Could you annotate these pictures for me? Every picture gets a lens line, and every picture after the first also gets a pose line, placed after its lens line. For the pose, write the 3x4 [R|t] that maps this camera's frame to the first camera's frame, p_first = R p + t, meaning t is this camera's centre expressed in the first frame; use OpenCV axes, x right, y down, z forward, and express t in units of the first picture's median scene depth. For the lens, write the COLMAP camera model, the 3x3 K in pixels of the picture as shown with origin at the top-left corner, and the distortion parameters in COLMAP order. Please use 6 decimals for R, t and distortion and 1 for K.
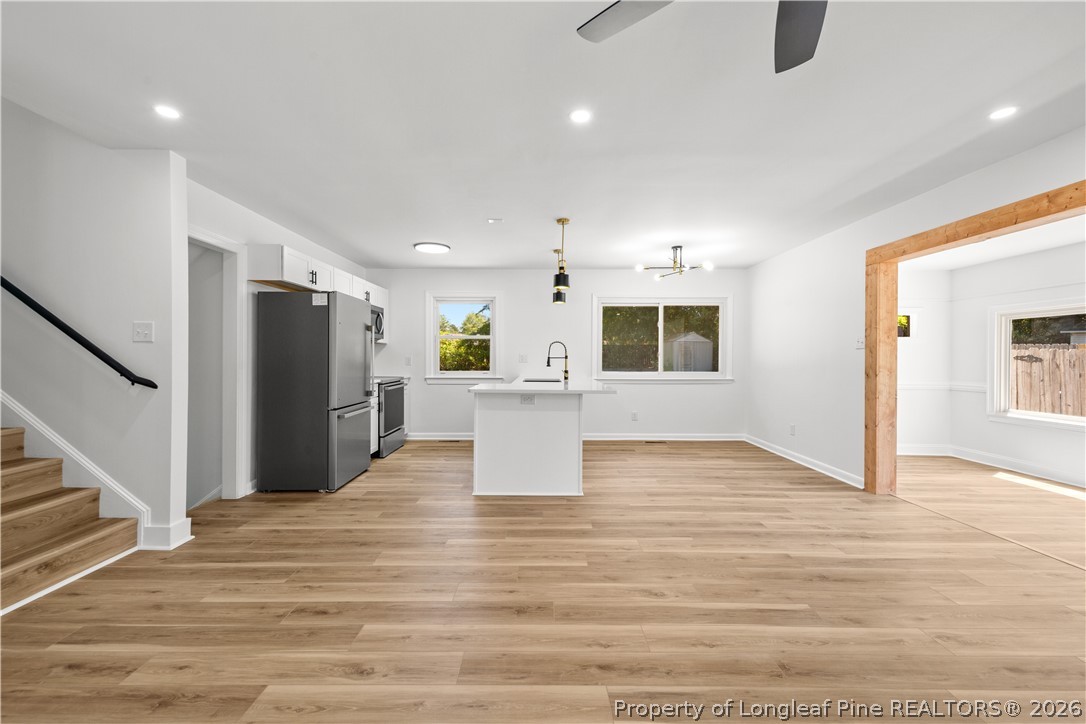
lens RADIAL K [[441.6, 0, 540.9], [0, 441.6, 360.0], [0, 0, 1]] dist [0.004508, -0.000626]
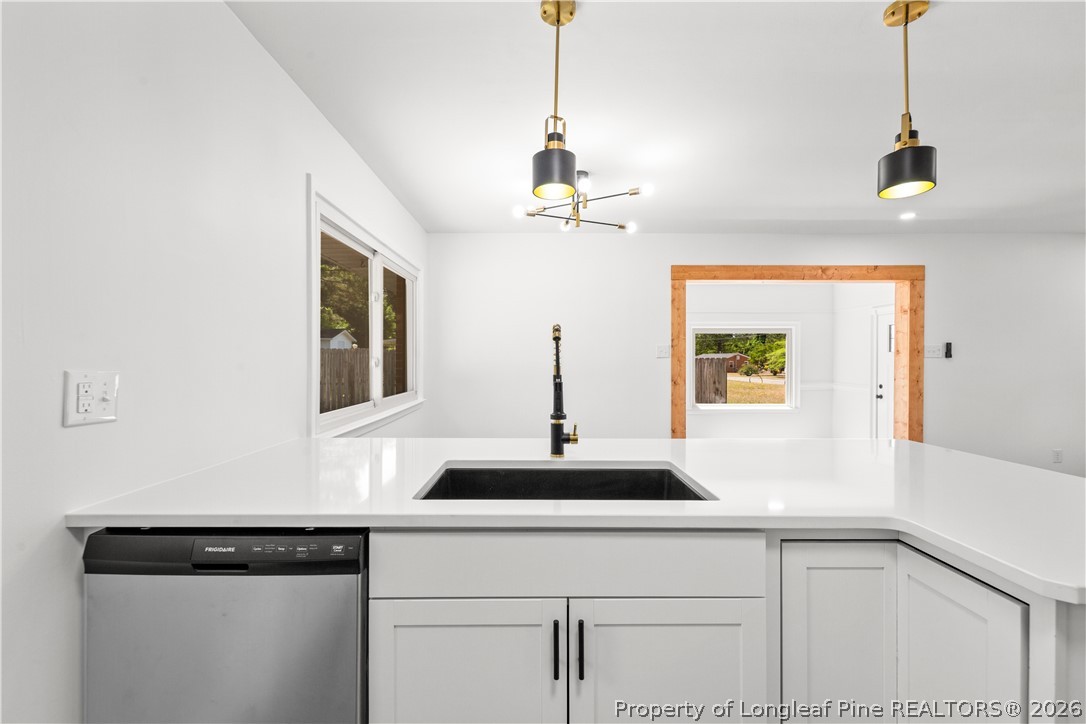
lens RADIAL K [[441.6, 0, 539.1], [0, 441.6, 360.0], [0, 0, 1]] dist [0.004508, -0.000626]
pose [[0.009364, -0.006038, 0.999938, -0.409817], [0.005023, 0.999969, 0.005991, -0.034581], [-0.999944, 0.004966, 0.009394, 1.629744]]
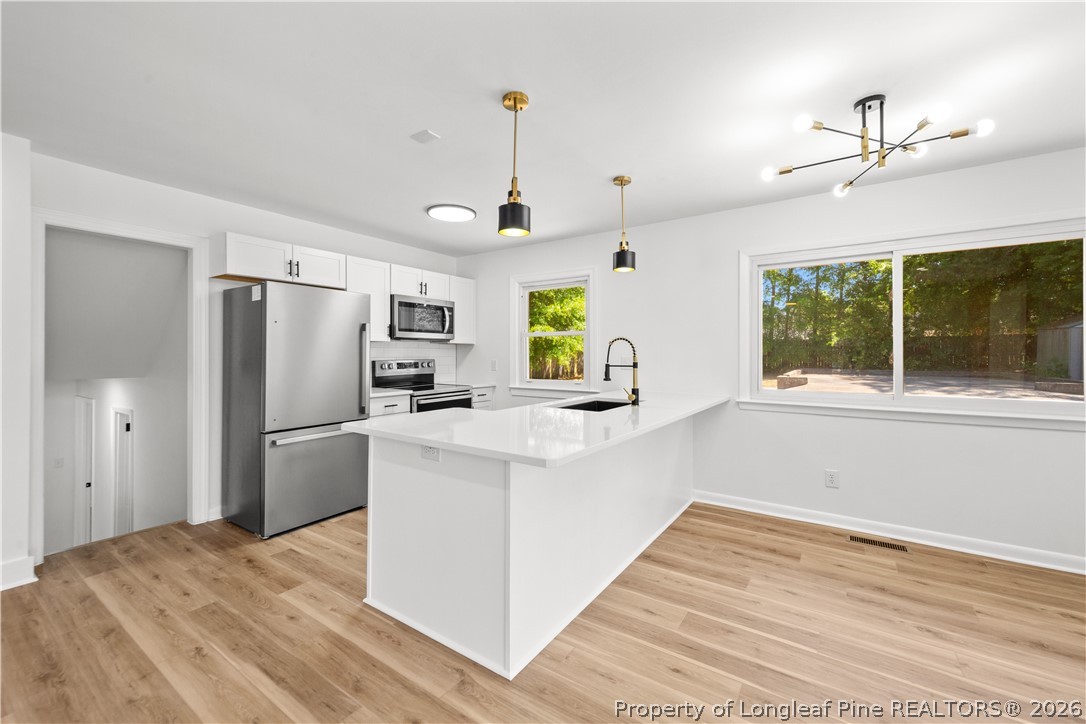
lens RADIAL K [[441.6, 0, 544.9], [0, 441.6, 351.2], [0, 0, 1]] dist [0.004508, -0.000626]
pose [[0.822218, -0.005875, -0.569142, 0.379837], [-0.001366, 0.999923, -0.012296, -0.022852], [0.569171, 0.010888, 0.822147, 0.637920]]
